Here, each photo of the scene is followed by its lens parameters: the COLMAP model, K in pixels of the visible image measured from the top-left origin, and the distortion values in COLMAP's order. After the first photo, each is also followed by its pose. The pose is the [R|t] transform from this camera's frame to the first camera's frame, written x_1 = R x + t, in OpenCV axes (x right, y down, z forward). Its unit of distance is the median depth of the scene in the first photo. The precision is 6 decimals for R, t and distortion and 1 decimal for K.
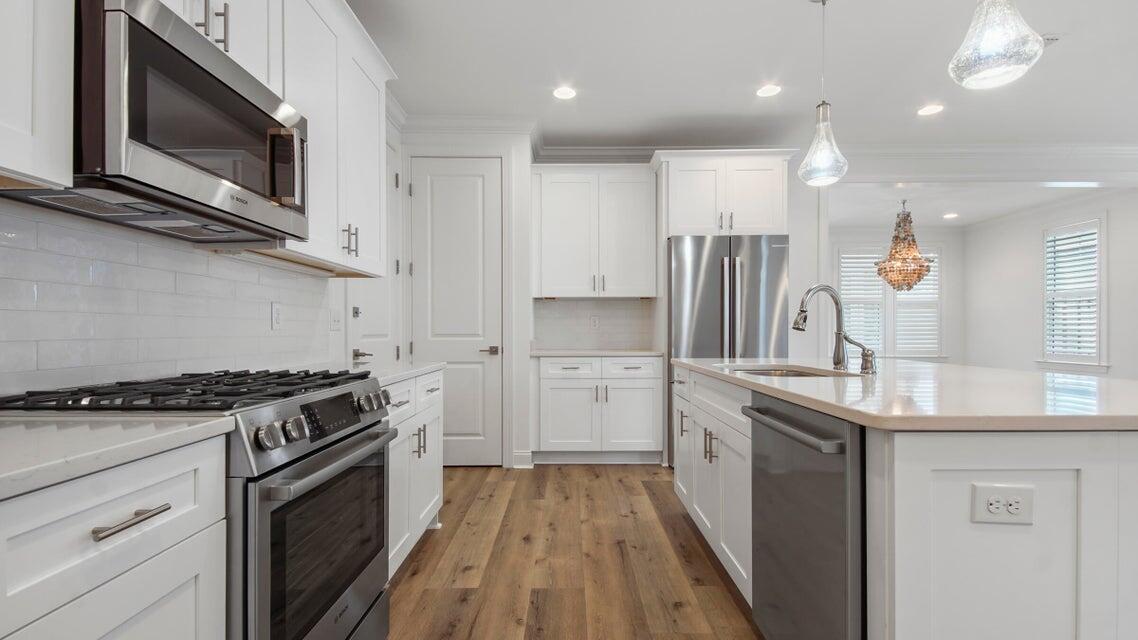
lens RADIAL K [[514.5, 0, 576.0], [0, 514.5, 331.9], [0, 0, 1]] dist [0.012198, -0.004291]
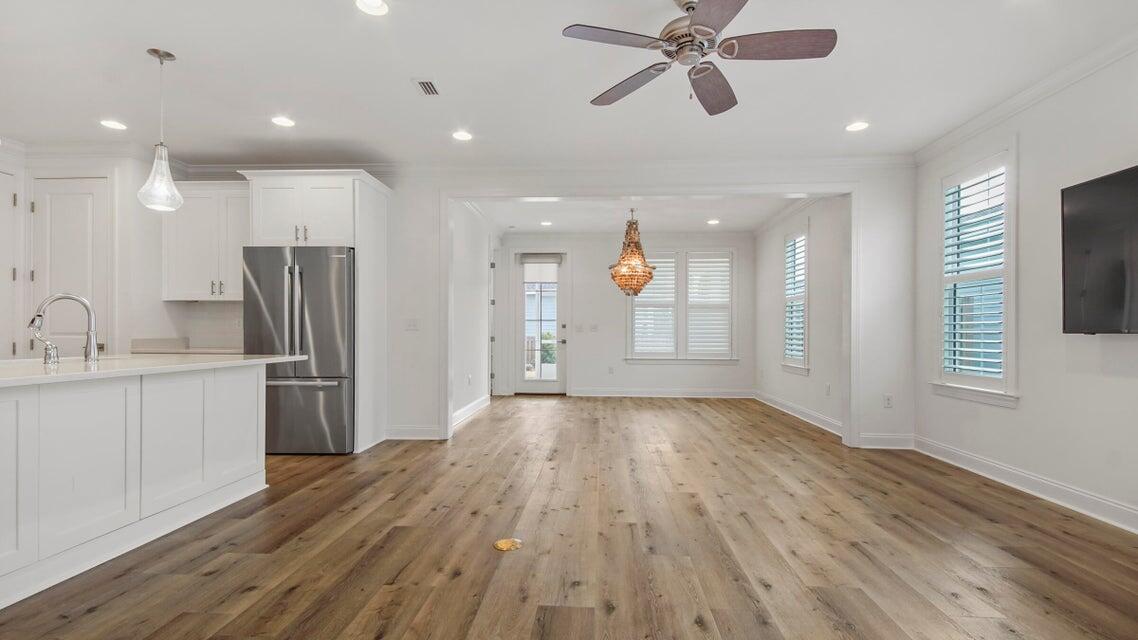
lens RADIAL K [[514.5, 0, 574.7], [0, 514.5, 341.5], [0, 0, 1]] dist [0.012198, -0.004291]
pose [[0.997960, 0.009104, -0.063197, 1.051280], [-0.007993, 0.999809, 0.017819, -0.004506], [0.063347, -0.017278, 0.997842, -0.100238]]
